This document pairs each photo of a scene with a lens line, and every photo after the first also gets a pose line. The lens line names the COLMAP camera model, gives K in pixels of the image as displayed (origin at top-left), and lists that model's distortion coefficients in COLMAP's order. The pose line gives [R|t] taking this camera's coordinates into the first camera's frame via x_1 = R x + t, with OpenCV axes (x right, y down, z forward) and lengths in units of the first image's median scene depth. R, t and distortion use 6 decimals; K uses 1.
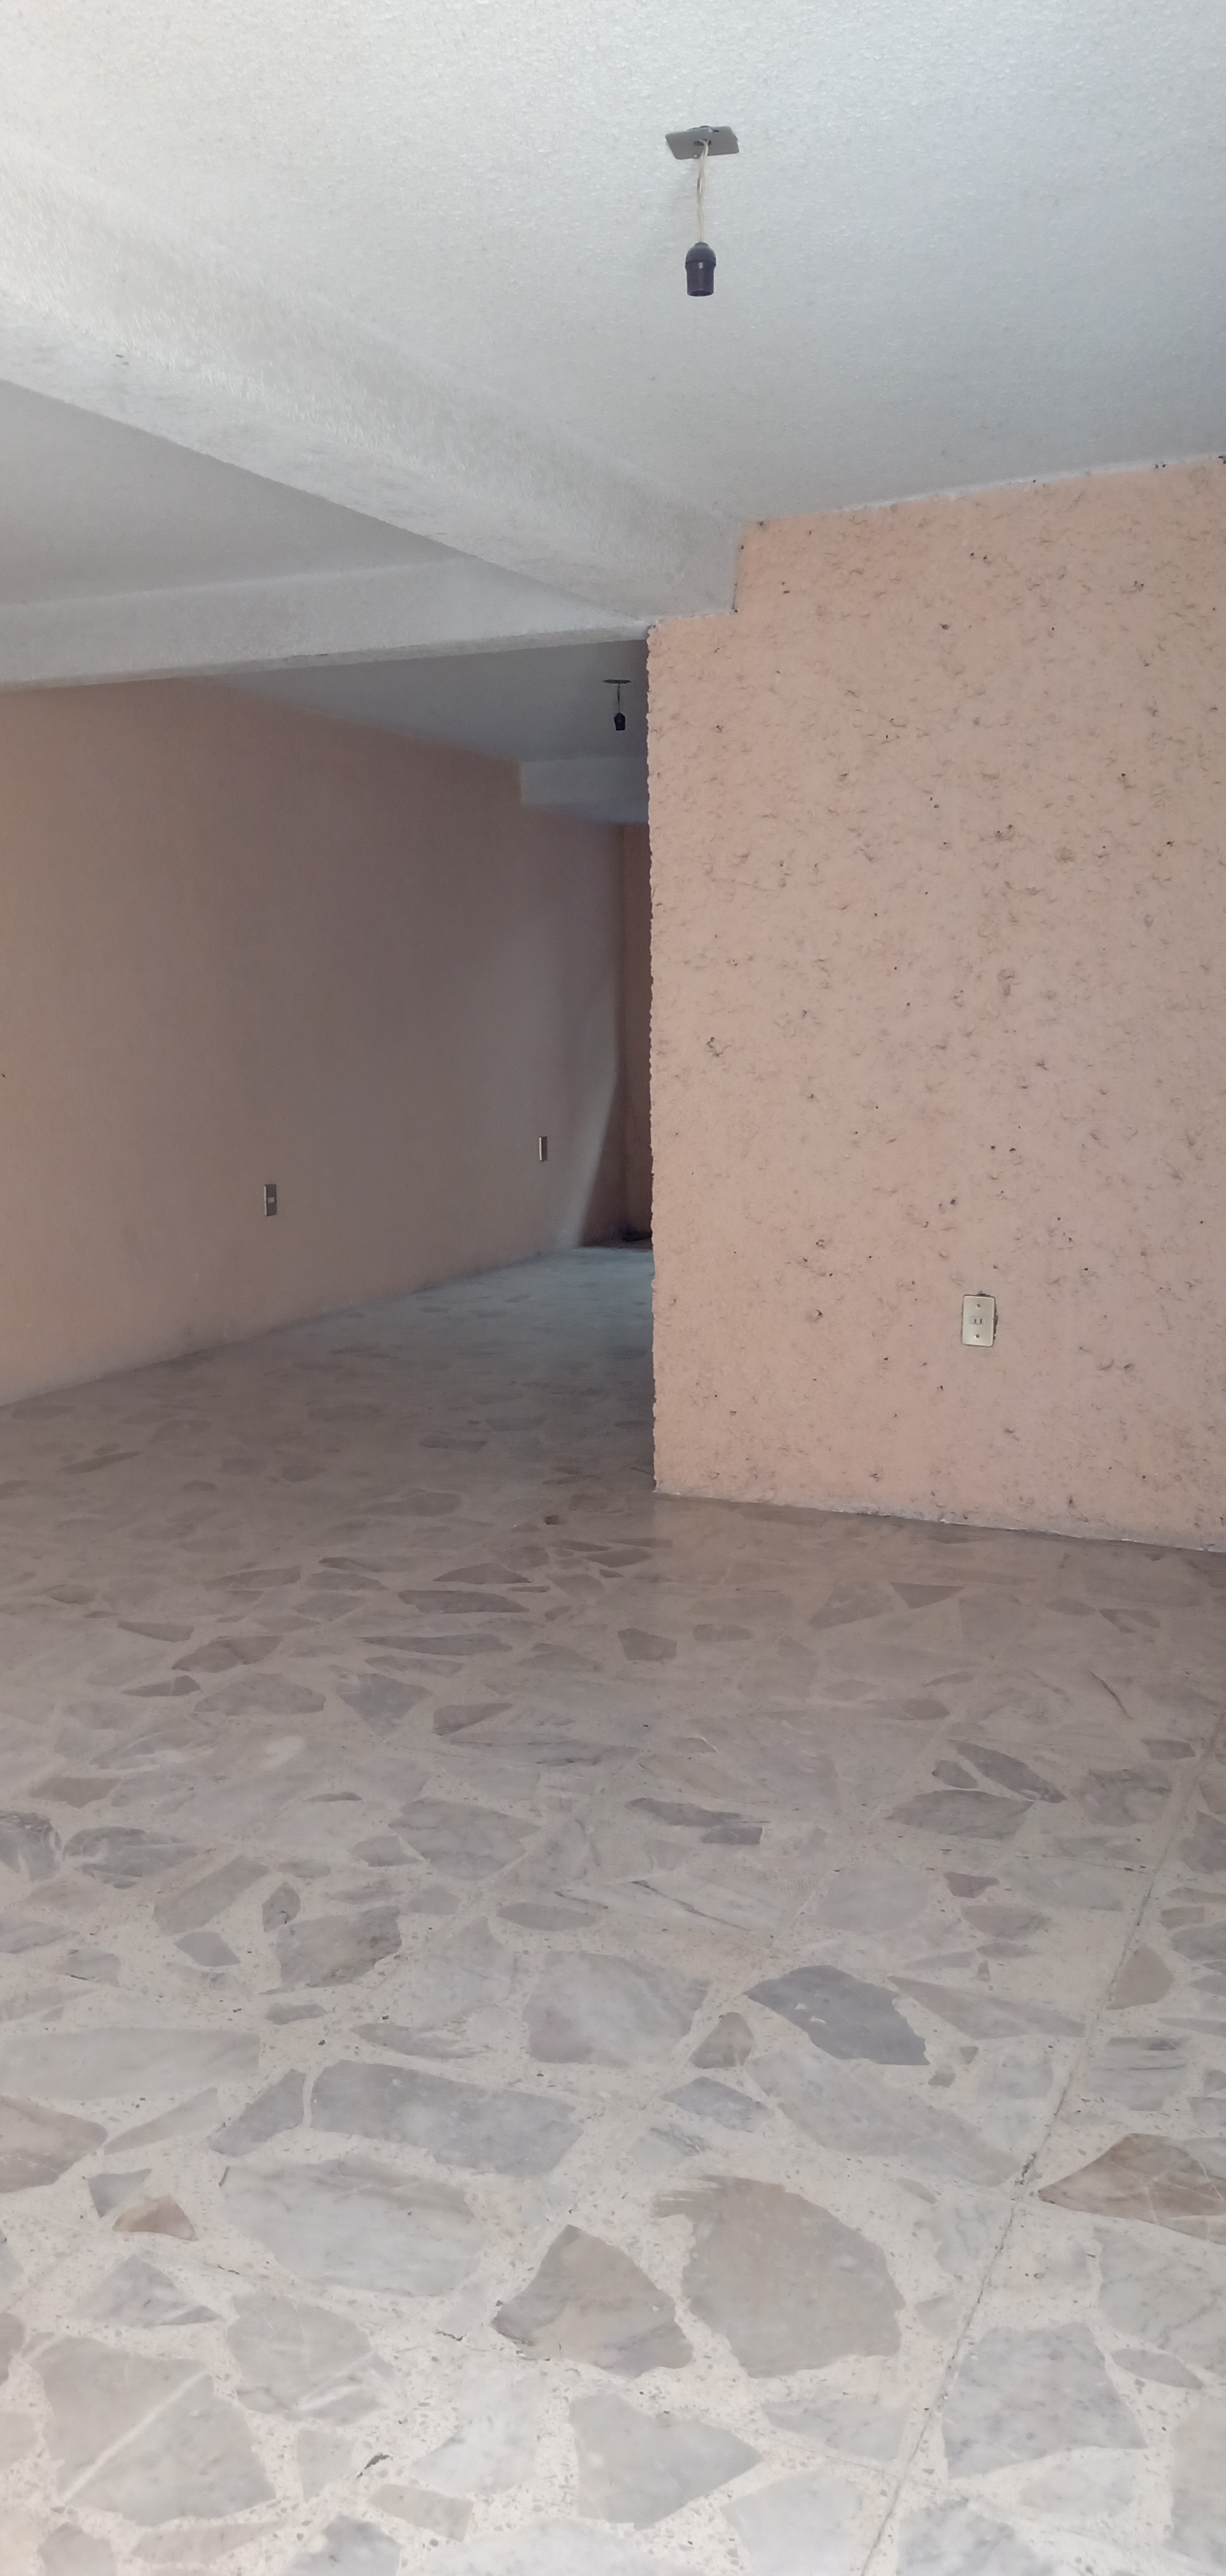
lens RADIAL K [[2011.6, 0, 607.9], [0, 2011.6, 1306.3], [0, 0, 1]] dist [0.077031, -0.057380]
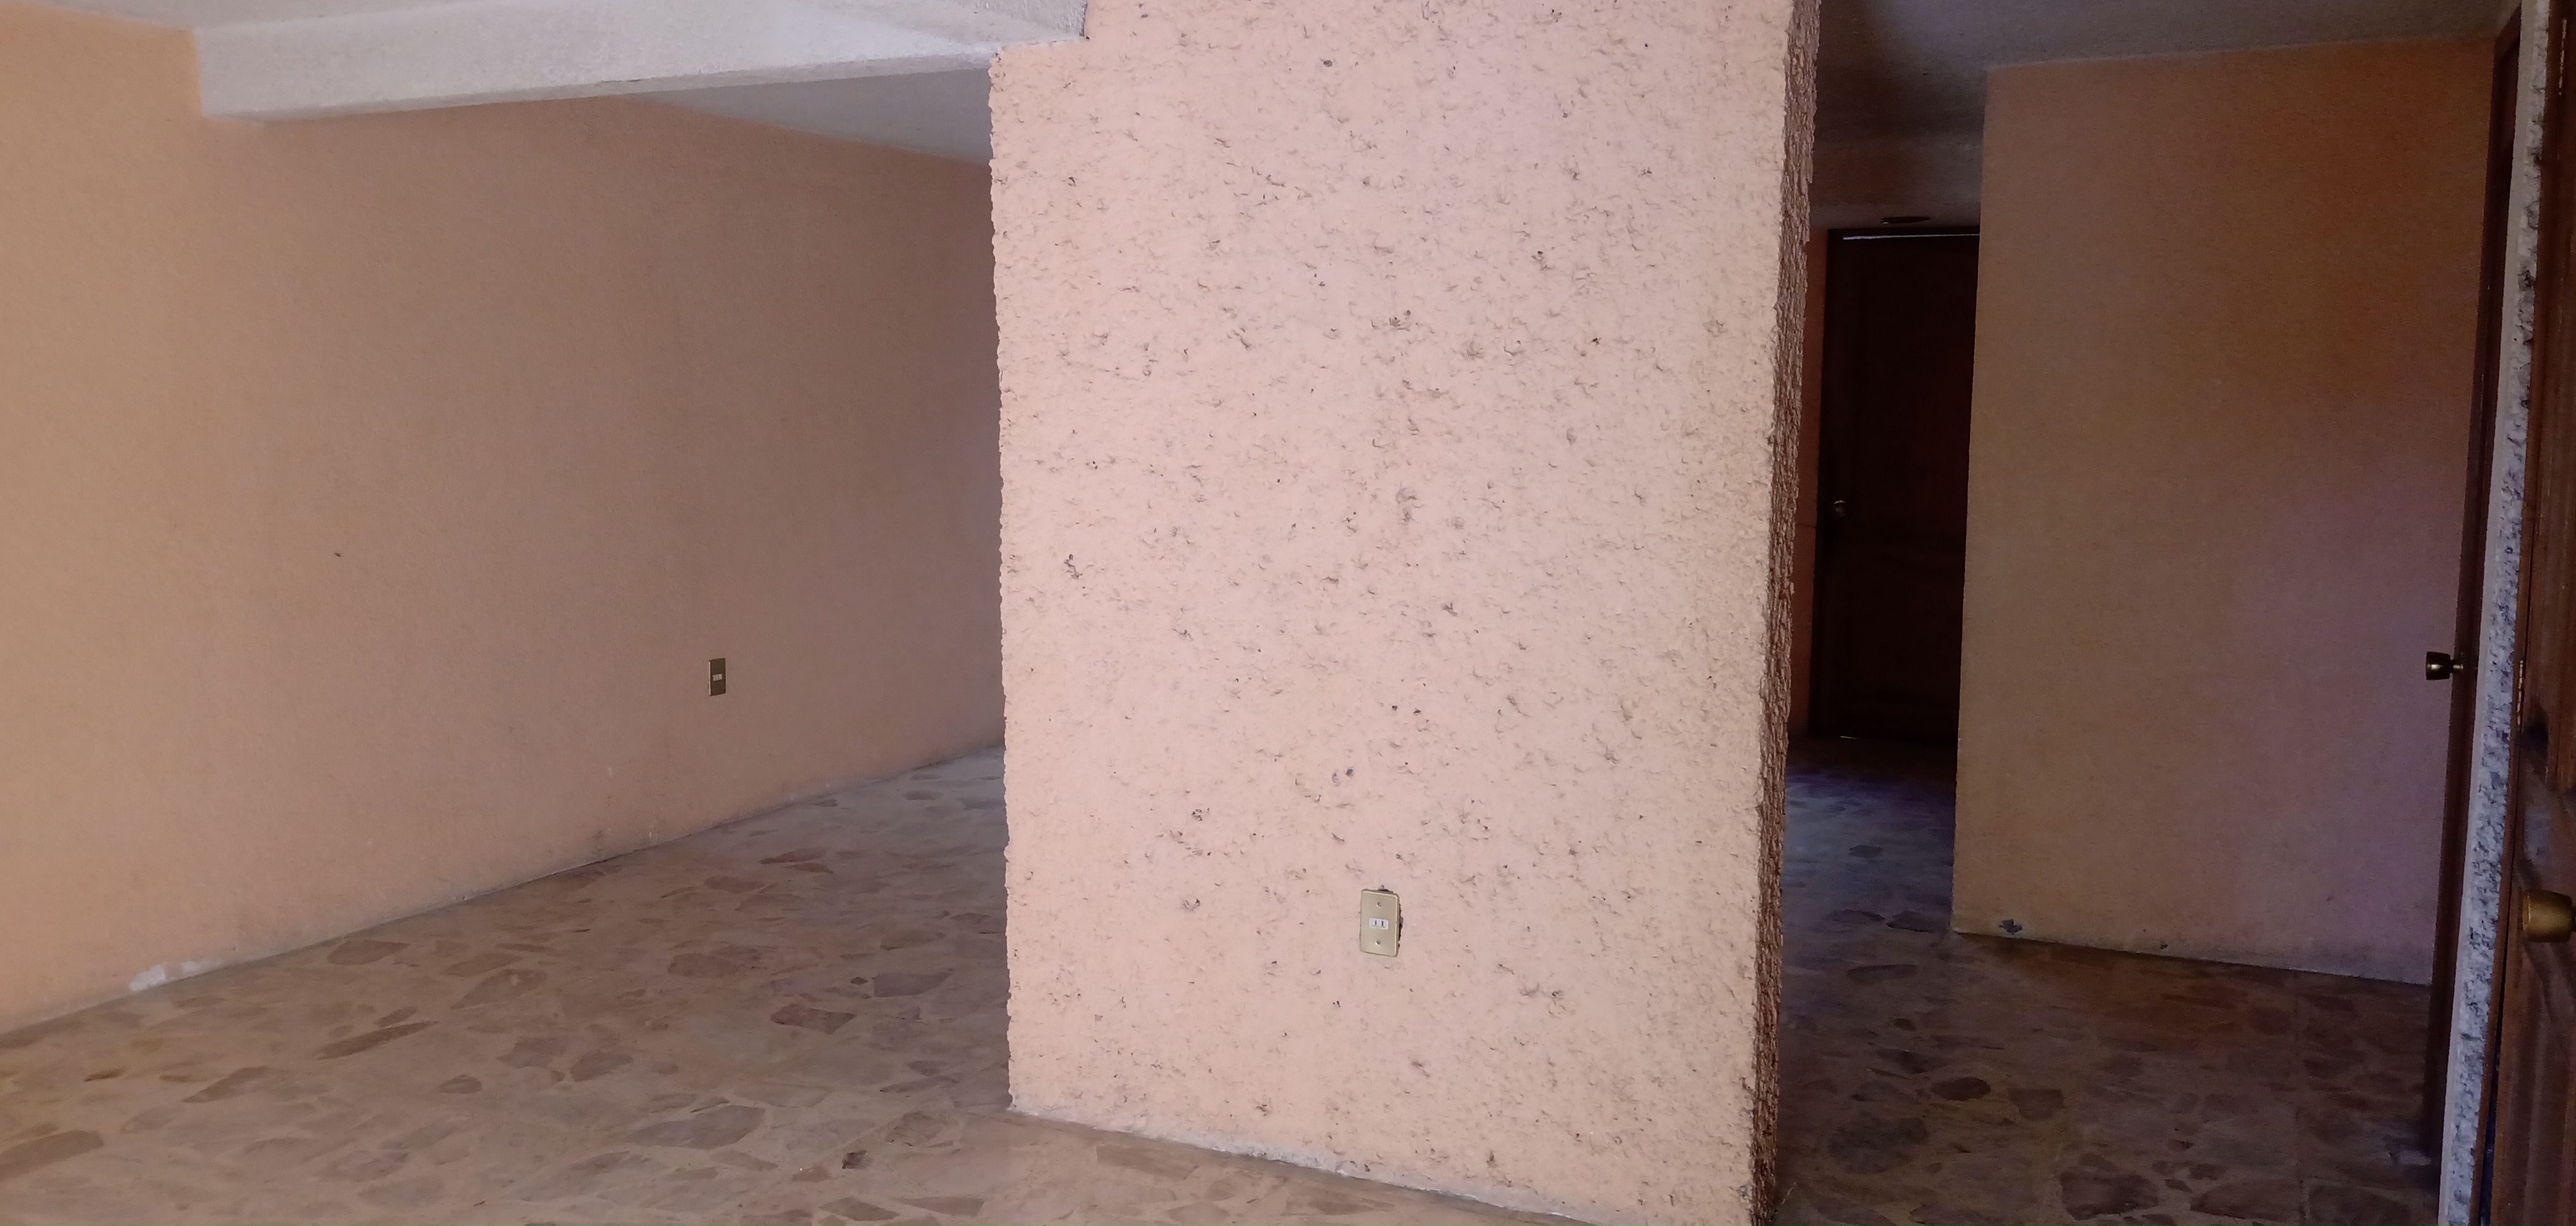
lens RADIAL K [[2011.6, 0, 1291.7], [0, 2011.6, 611.6], [0, 0, 1]] dist [0.077031, -0.057380]
pose [[0.999571, 0.013312, -0.026076, 0.168931], [-0.014209, 0.999304, -0.034489, -0.087842], [0.025599, 0.034845, 0.999065, 0.203848]]
